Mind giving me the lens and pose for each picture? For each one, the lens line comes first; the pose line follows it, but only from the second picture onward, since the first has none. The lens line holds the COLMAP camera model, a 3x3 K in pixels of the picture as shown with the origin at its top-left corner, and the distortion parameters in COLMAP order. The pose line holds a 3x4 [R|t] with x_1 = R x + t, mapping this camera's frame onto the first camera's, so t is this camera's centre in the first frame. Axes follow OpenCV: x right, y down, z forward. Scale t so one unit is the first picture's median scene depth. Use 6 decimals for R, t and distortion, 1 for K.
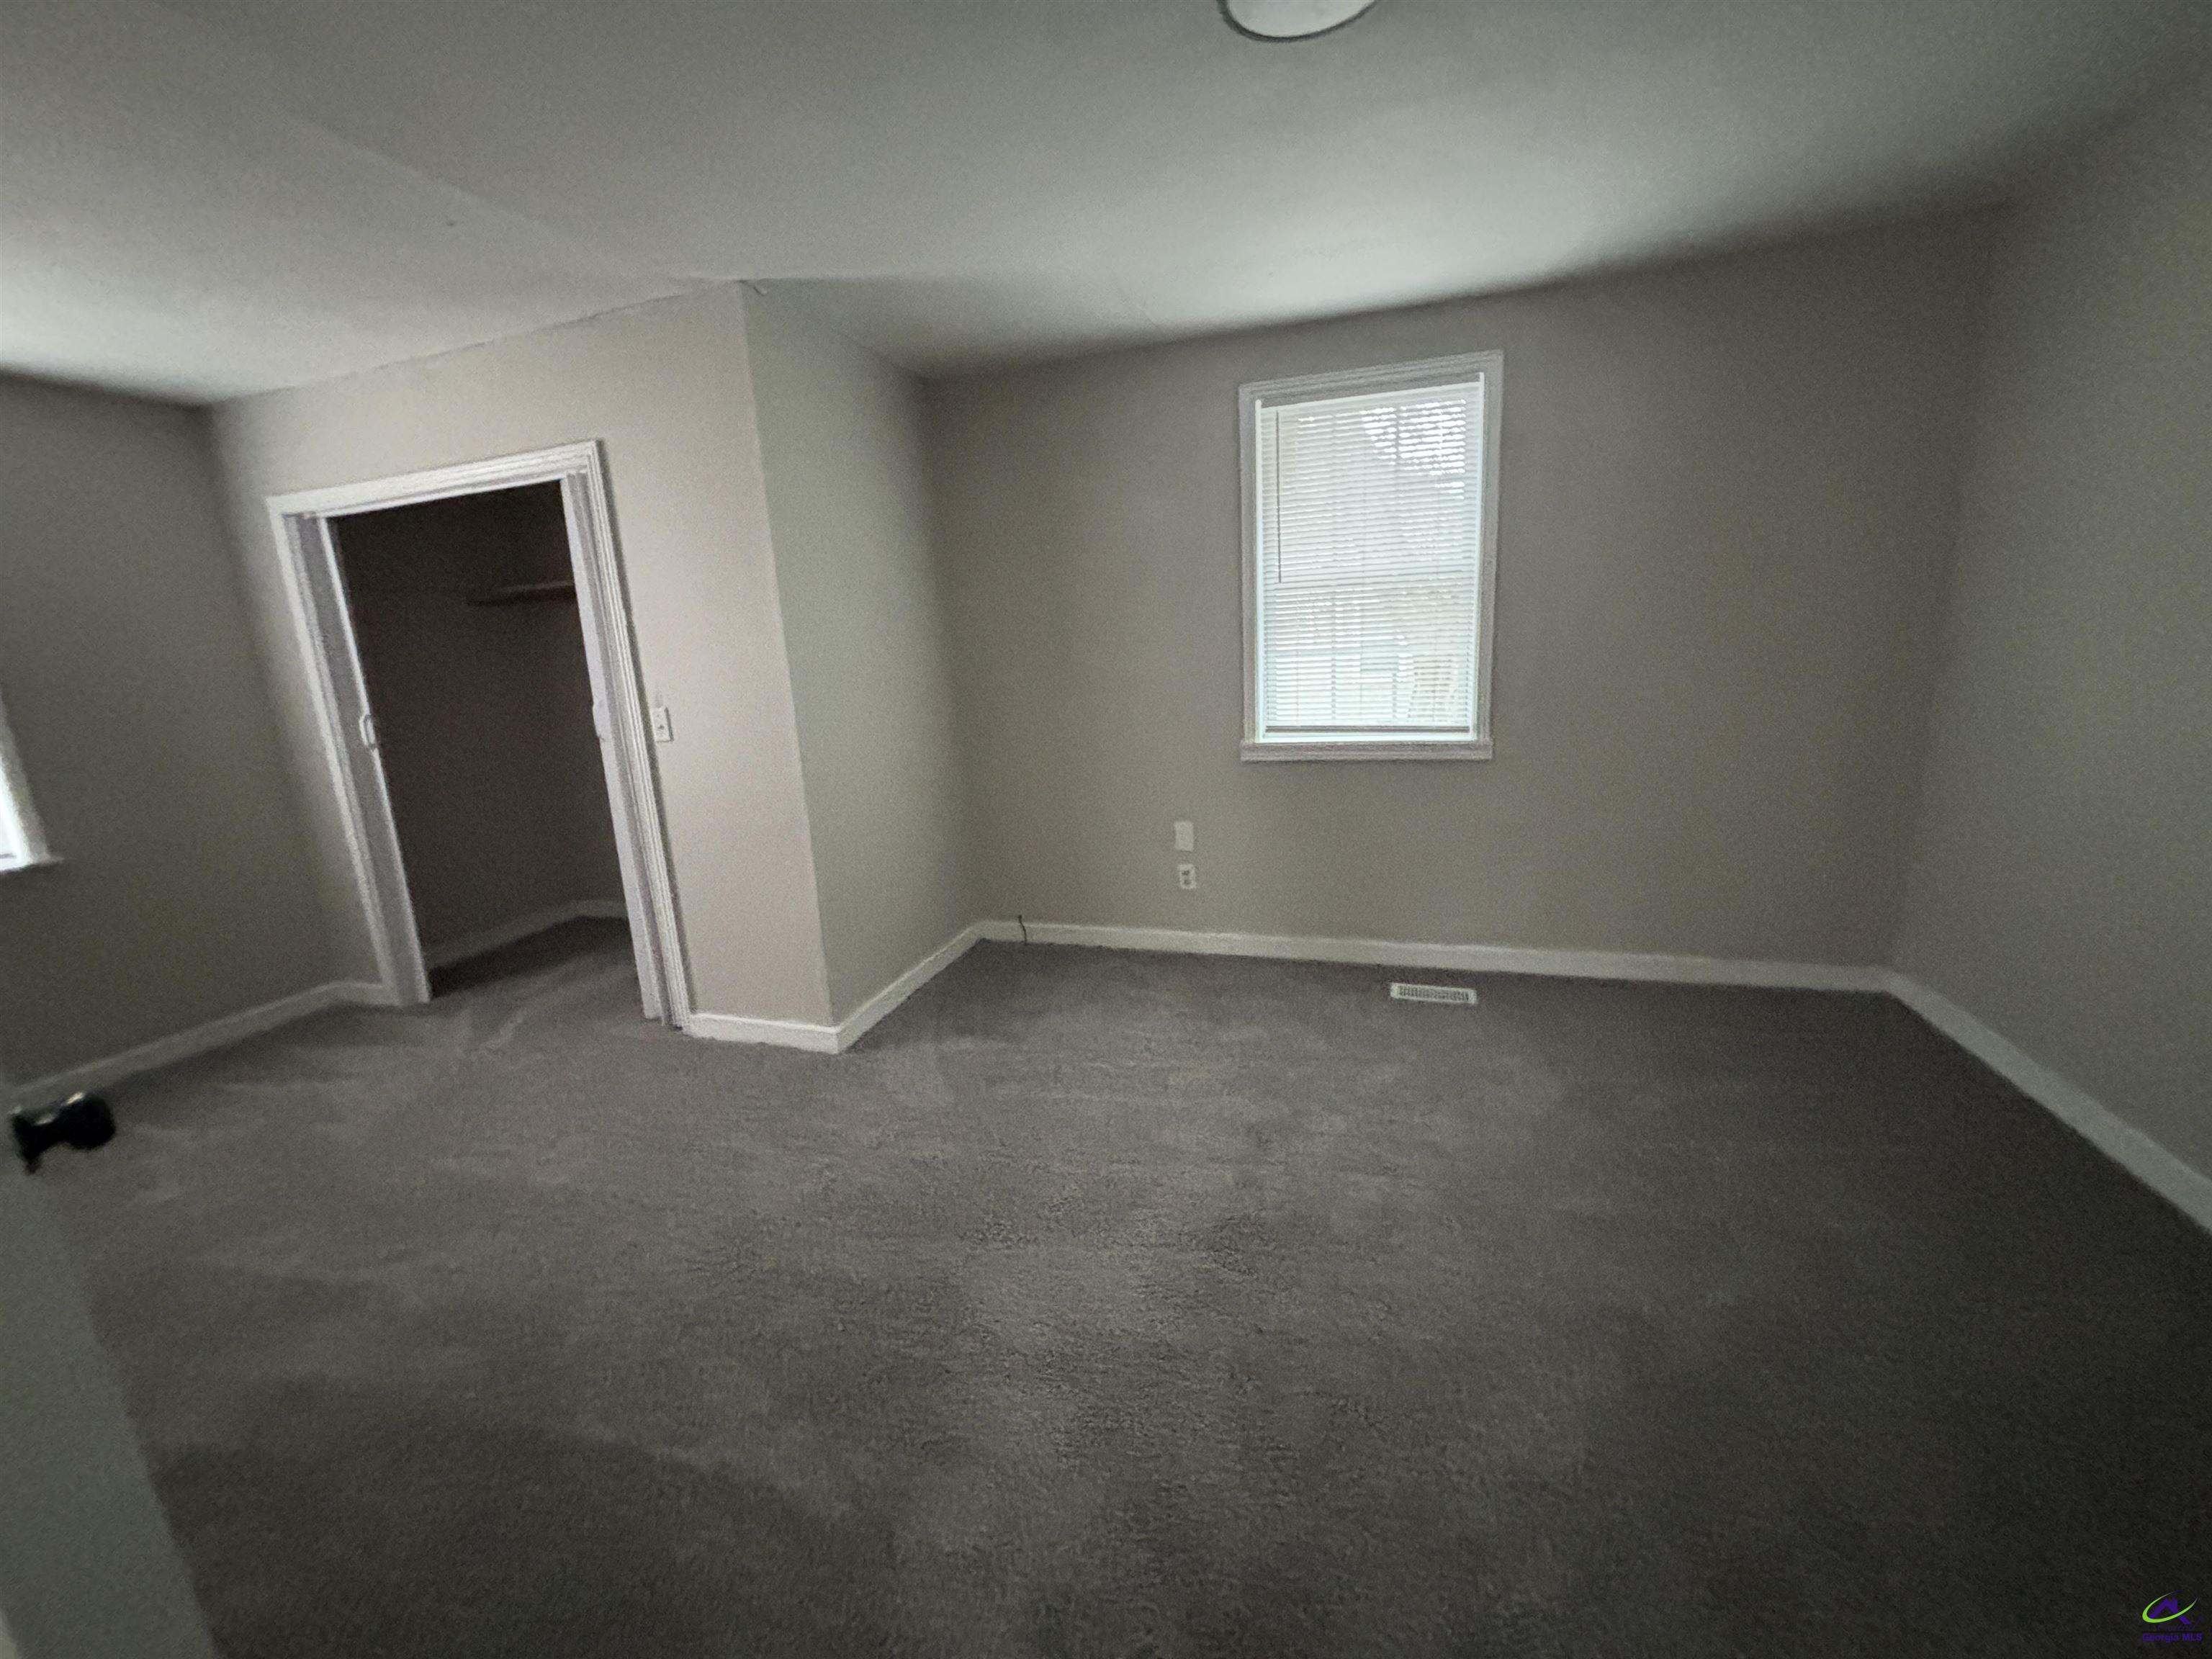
lens RADIAL K [[893.6, 0, 1106.0], [0, 893.6, 829.5], [0, 0, 1]] dist [0.000398, 0.006158]
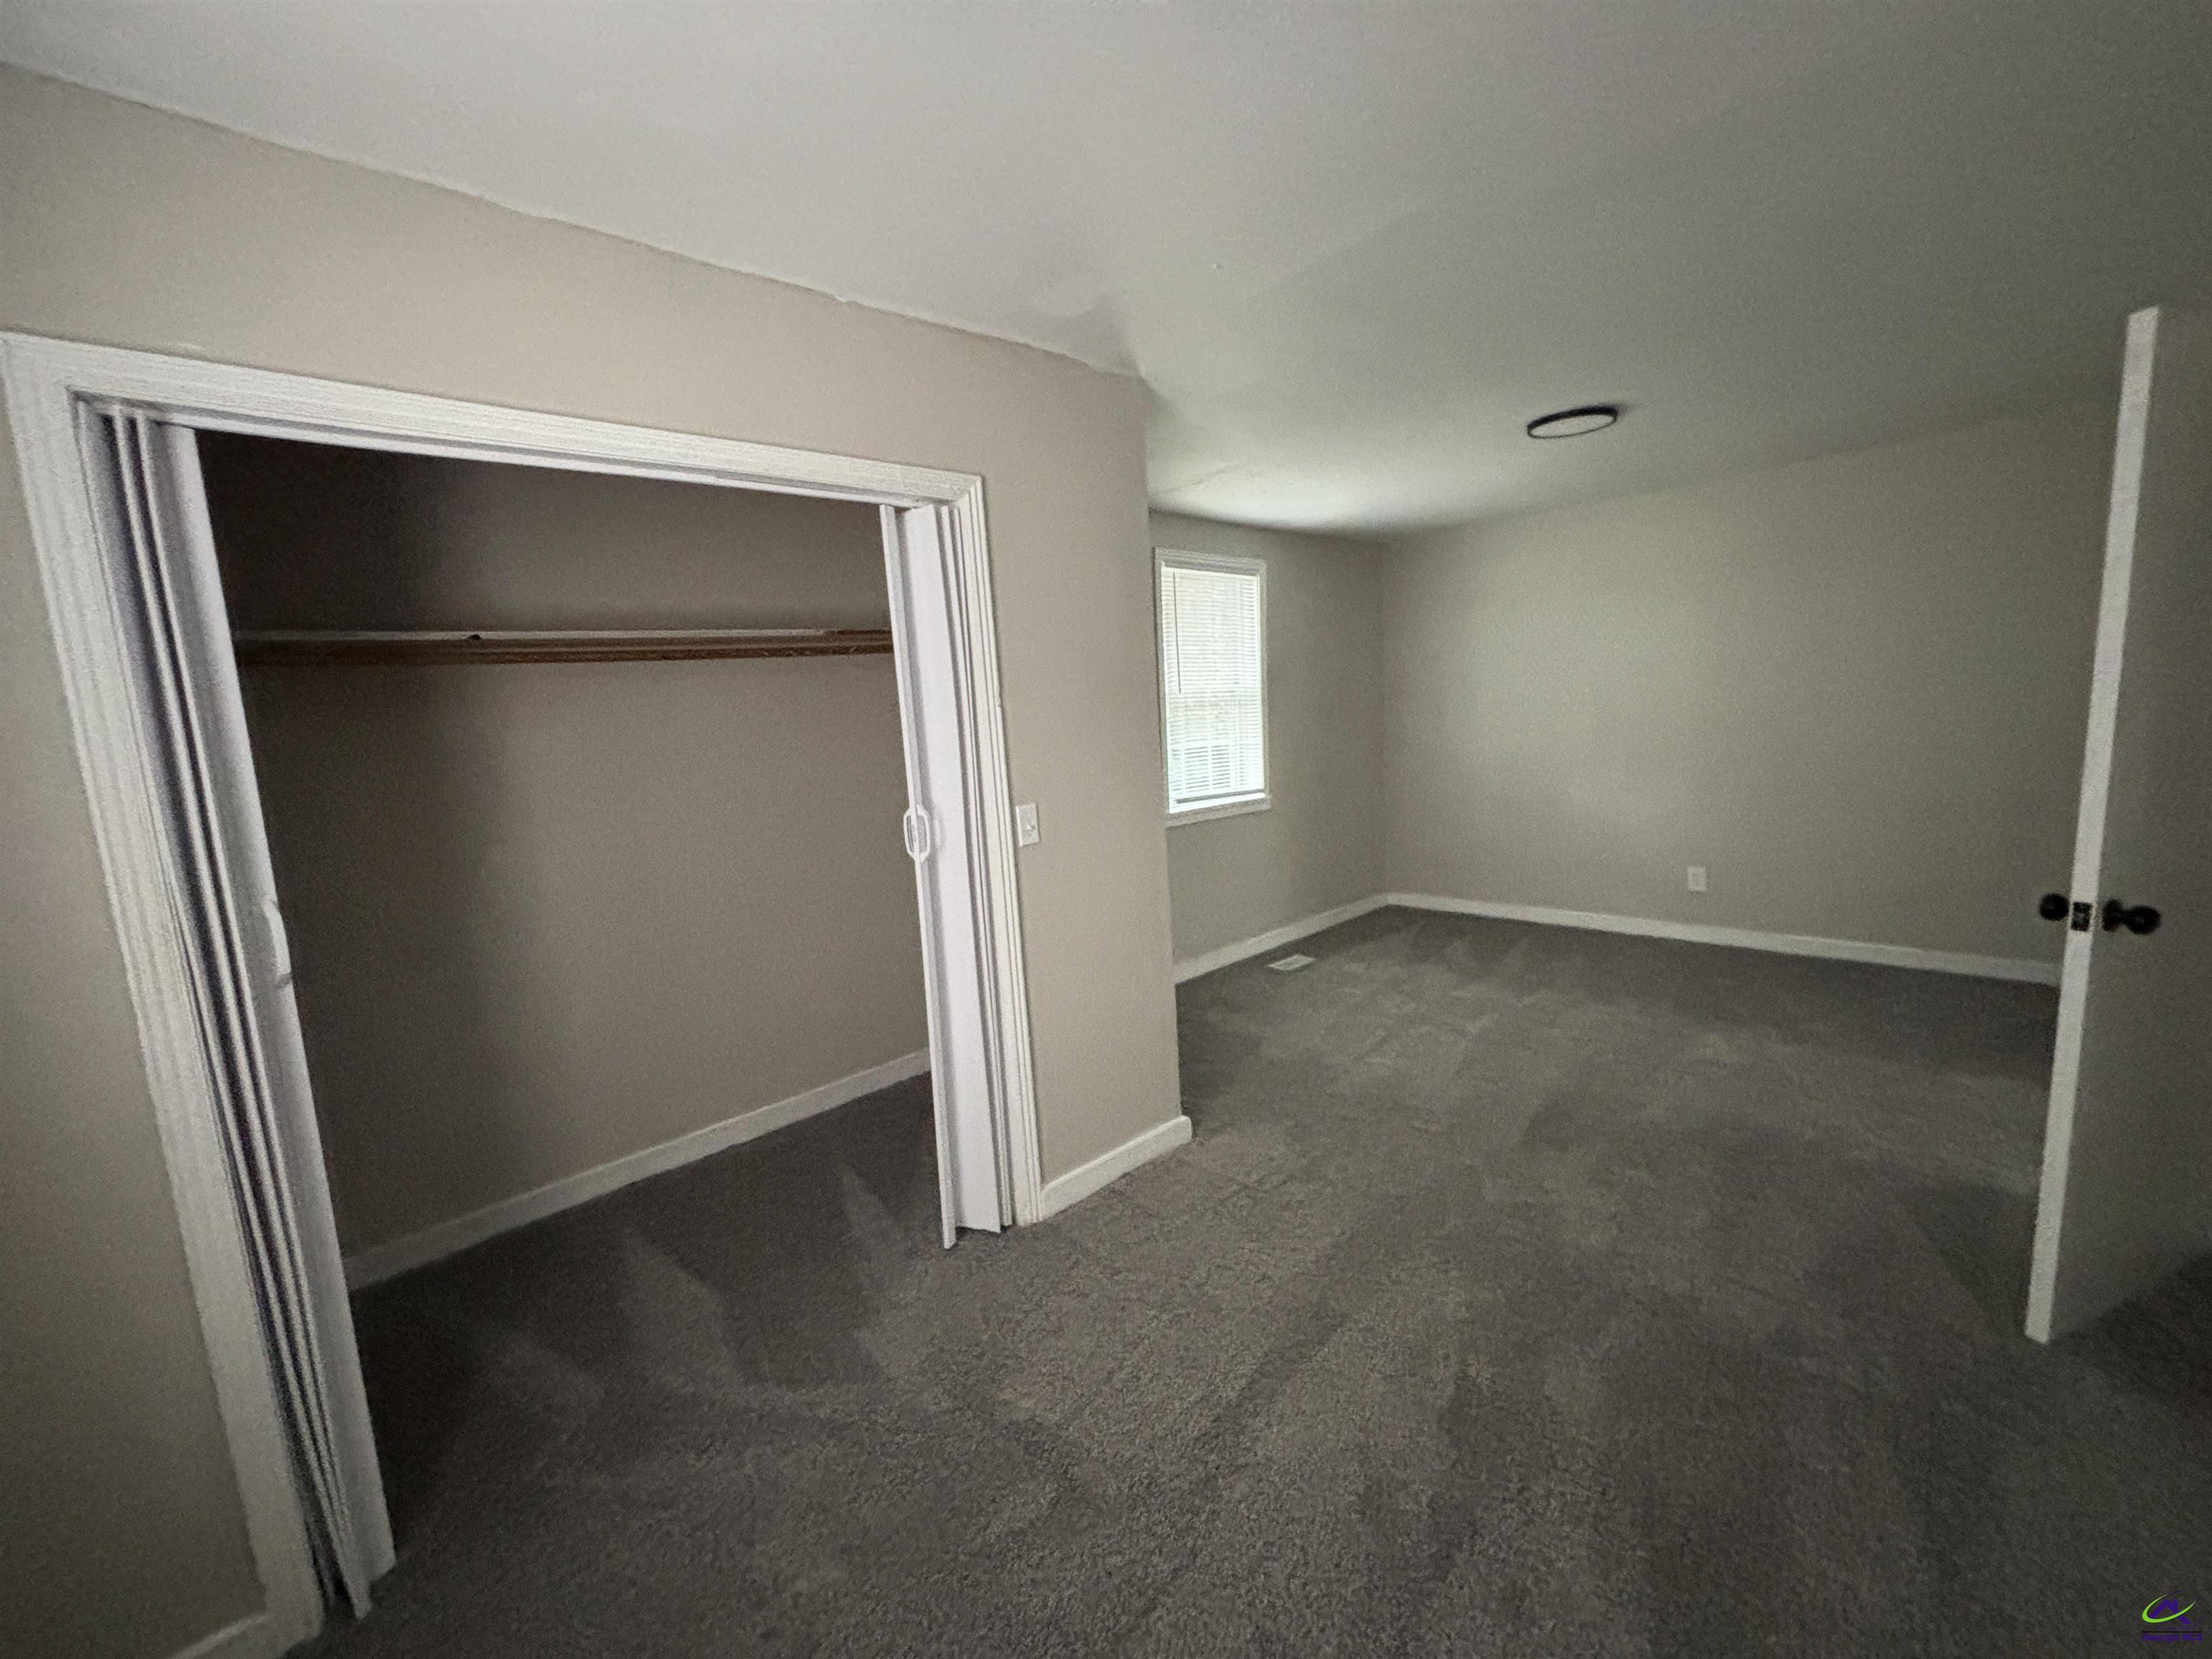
lens RADIAL K [[858.6, 0, 1103.8], [0, 858.6, 833.2], [0, 0, 1]] dist [0.000704, -0.000003]
pose [[0.496521, -0.093278, 0.862998, -1.038960], [0.216038, 0.976204, -0.018782, -0.072400], [-0.840710, 0.195766, 0.504858, 0.501423]]
